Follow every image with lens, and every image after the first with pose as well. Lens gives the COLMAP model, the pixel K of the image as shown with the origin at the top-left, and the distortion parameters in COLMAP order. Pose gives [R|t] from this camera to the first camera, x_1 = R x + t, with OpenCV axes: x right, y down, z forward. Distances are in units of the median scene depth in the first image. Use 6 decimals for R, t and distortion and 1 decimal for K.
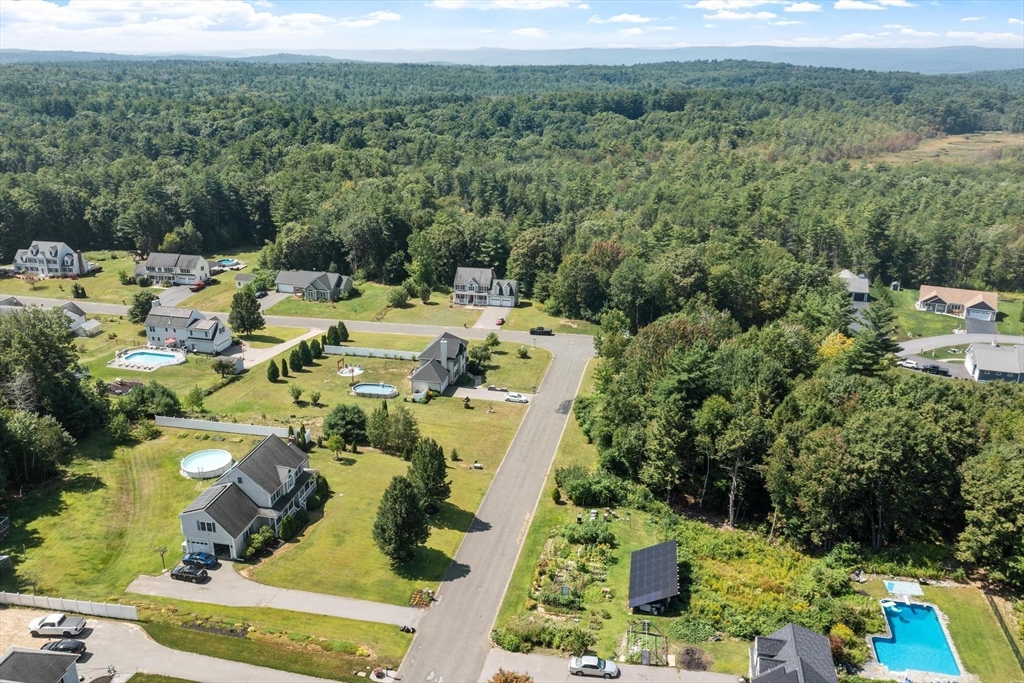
lens RADIAL K [[835.6, 0, 515.0], [0, 835.6, 337.5], [0, 0, 1]] dist [0.004086, 0.003058]
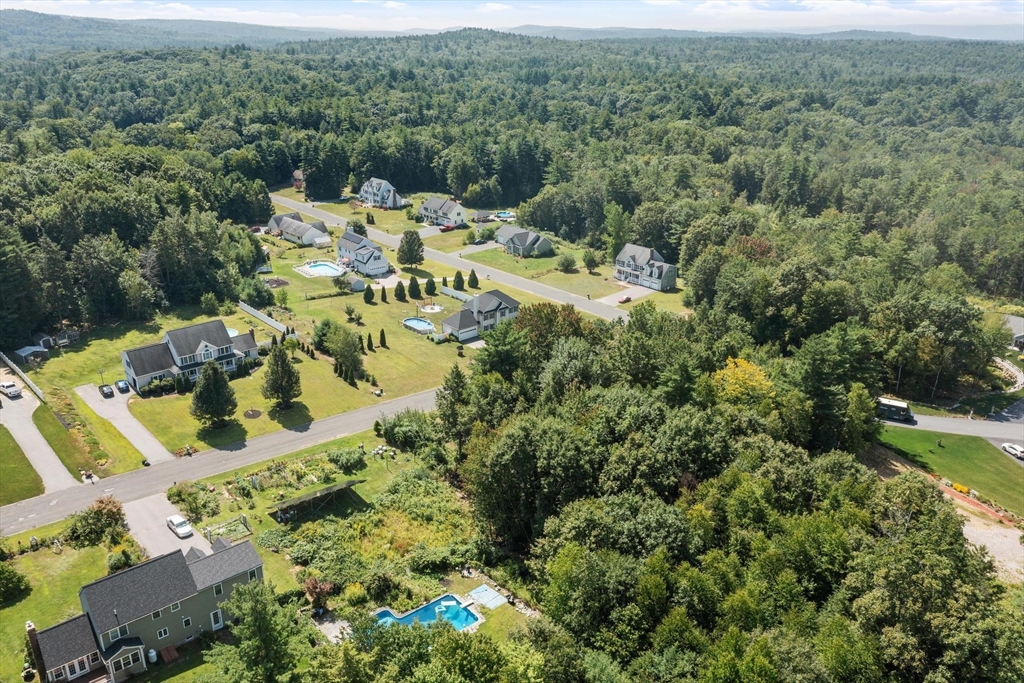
lens RADIAL K [[835.6, 0, 510.8], [0, 835.6, 345.3], [0, 0, 1]] dist [0.004086, 0.003058]
pose [[0.775567, 0.219265, -0.591962, 0.486438], [-0.198590, 0.974874, 0.100911, -0.040578], [0.599214, 0.039294, 0.799624, 0.117067]]
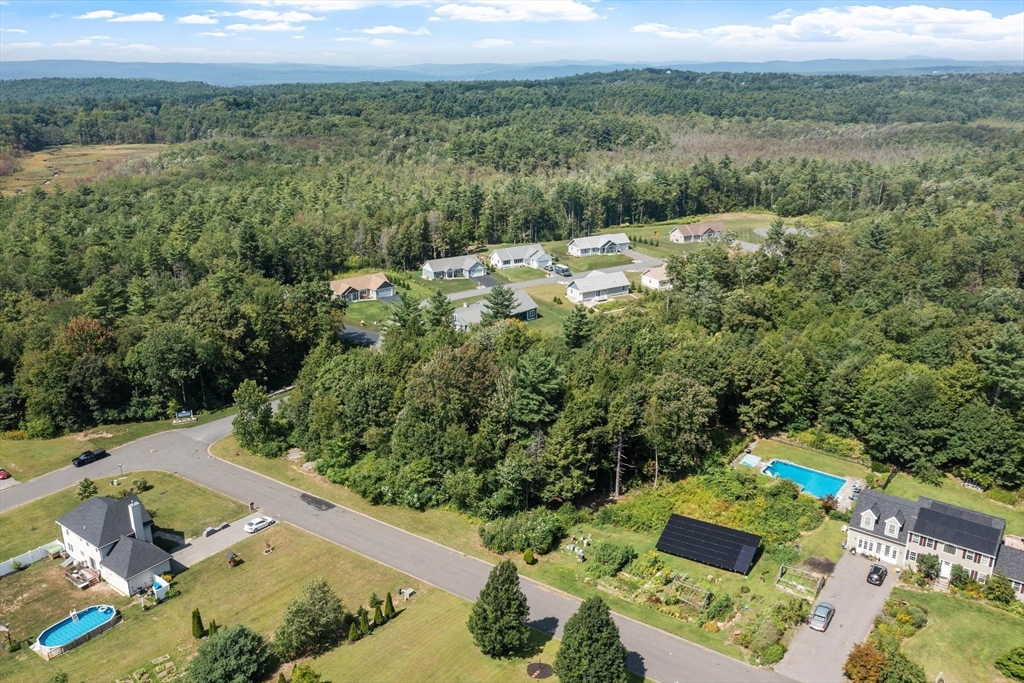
lens RADIAL K [[835.6, 0, 513.5], [0, 835.6, 342.5], [0, 0, 1]] dist [0.004086, 0.003058]
pose [[0.398796, -0.285110, 0.871593, -0.401216], [0.291548, 0.940548, 0.174269, -0.112950], [-0.869460, 0.184613, 0.458210, 0.330818]]
